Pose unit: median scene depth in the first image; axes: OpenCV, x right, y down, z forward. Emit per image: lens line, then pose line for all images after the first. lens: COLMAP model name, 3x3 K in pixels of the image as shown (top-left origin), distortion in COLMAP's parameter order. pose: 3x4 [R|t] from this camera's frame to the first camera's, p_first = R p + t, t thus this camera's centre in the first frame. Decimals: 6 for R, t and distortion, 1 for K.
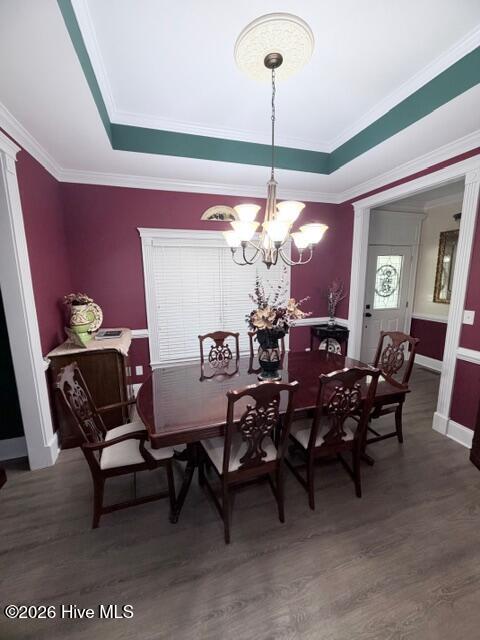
lens RADIAL K [[256.0, 0, 240.0], [0, 256.0, 317.5], [0, 0, 1]] dist [0.001234, 0.000092]
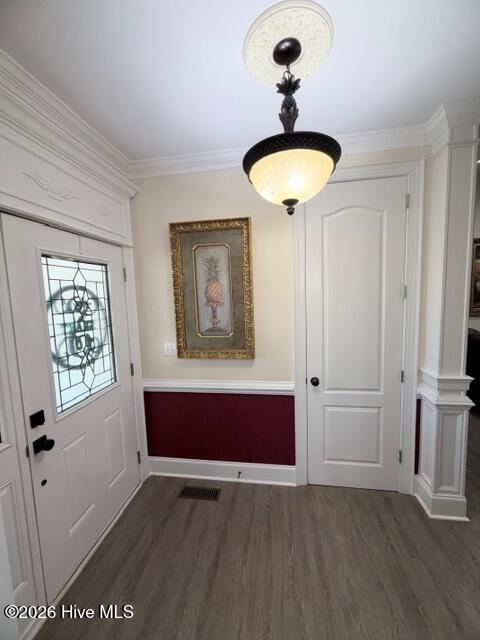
lens RADIAL K [[256.0, 0, 240.0], [0, 256.0, 317.5], [0, 0, 1]] dist [0.001234, 0.000092]
pose [[0.443258, -0.093858, 0.891467, 0.339472], [0.181649, 0.983275, 0.013204, -0.119114], [-0.877796, 0.156081, 0.452894, 0.617742]]
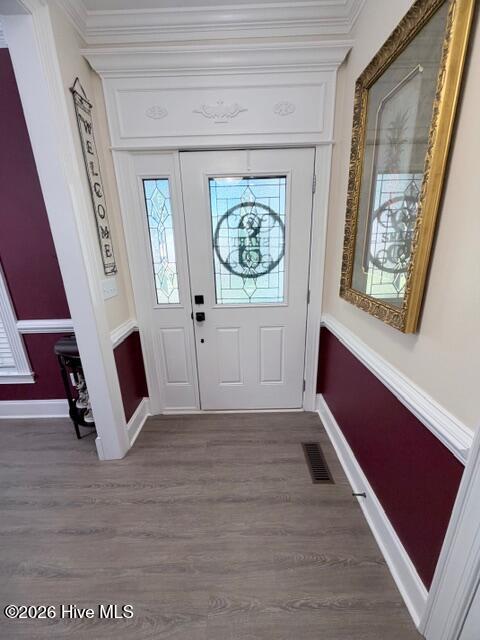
lens RADIAL K [[256.0, 0, 240.0], [0, 256.0, 317.5], [0, 0, 1]] dist [0.001234, 0.000092]
pose [[0.953027, 0.069884, -0.294713, 0.696558], [-0.028792, 0.989514, 0.141535, -0.076705], [0.301514, -0.126402, 0.945046, 0.566681]]
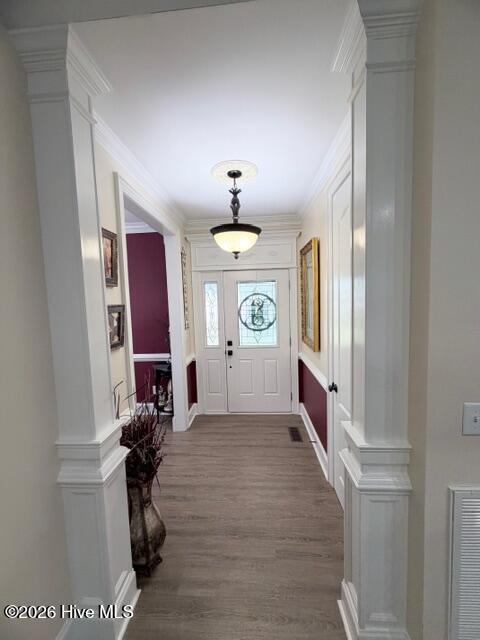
lens RADIAL K [[256.0, 0, 240.0], [0, 256.0, 317.5], [0, 0, 1]] dist [0.001234, 0.000092]
pose [[0.933785, 0.004911, -0.357801, 0.818224], [-0.034708, 0.996434, -0.076903, -0.061616], [0.356148, 0.084230, 0.930626, 0.211295]]
